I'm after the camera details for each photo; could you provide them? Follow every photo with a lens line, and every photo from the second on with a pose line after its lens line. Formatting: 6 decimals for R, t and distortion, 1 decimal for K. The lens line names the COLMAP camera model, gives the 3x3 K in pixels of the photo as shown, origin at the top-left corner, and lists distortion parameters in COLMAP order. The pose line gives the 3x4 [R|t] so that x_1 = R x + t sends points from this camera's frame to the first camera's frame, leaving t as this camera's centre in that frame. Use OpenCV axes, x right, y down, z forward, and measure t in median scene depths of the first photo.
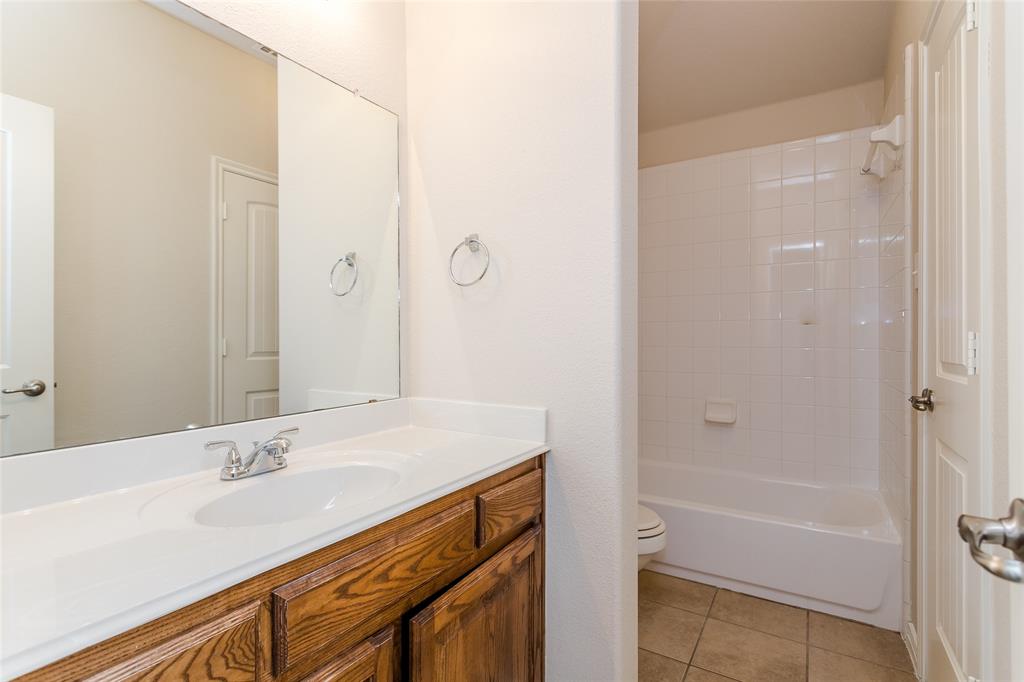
lens RADIAL K [[484.0, 0, 512.3], [0, 484.0, 334.8], [0, 0, 1]] dist [-0.000645, 0.000477]
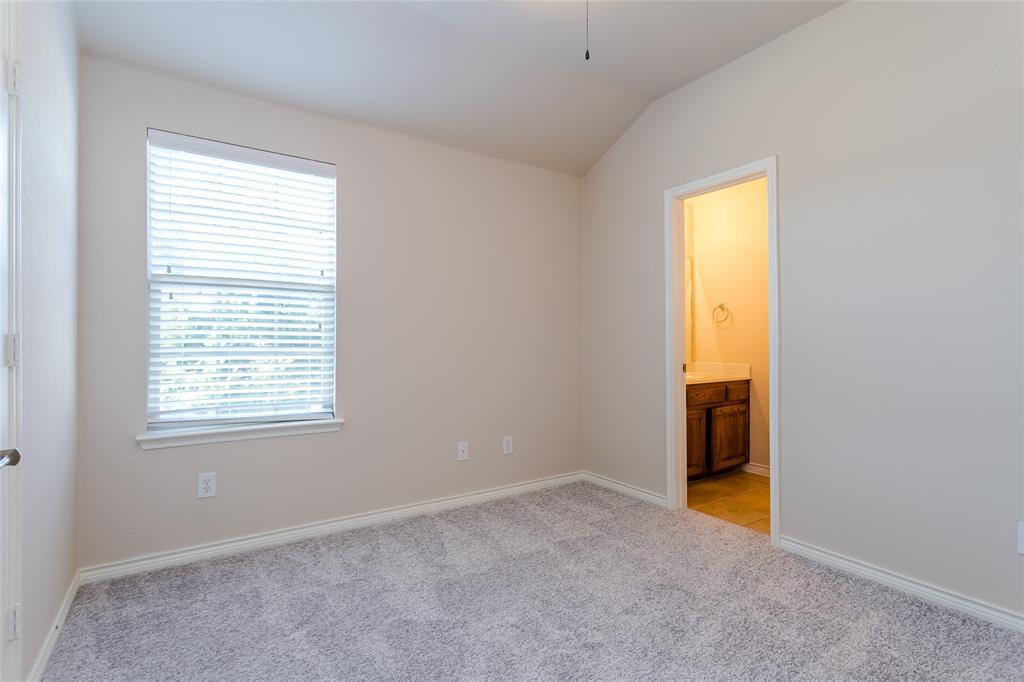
lens RADIAL K [[484.0, 0, 511.9], [0, 484.0, 329.0], [0, 0, 1]] dist [-0.000645, 0.000477]
pose [[0.915809, -0.009213, -0.401508, -0.076963], [0.001284, 0.999799, -0.020013, 0.006327], [0.401611, 0.017812, 0.915637, -2.481090]]
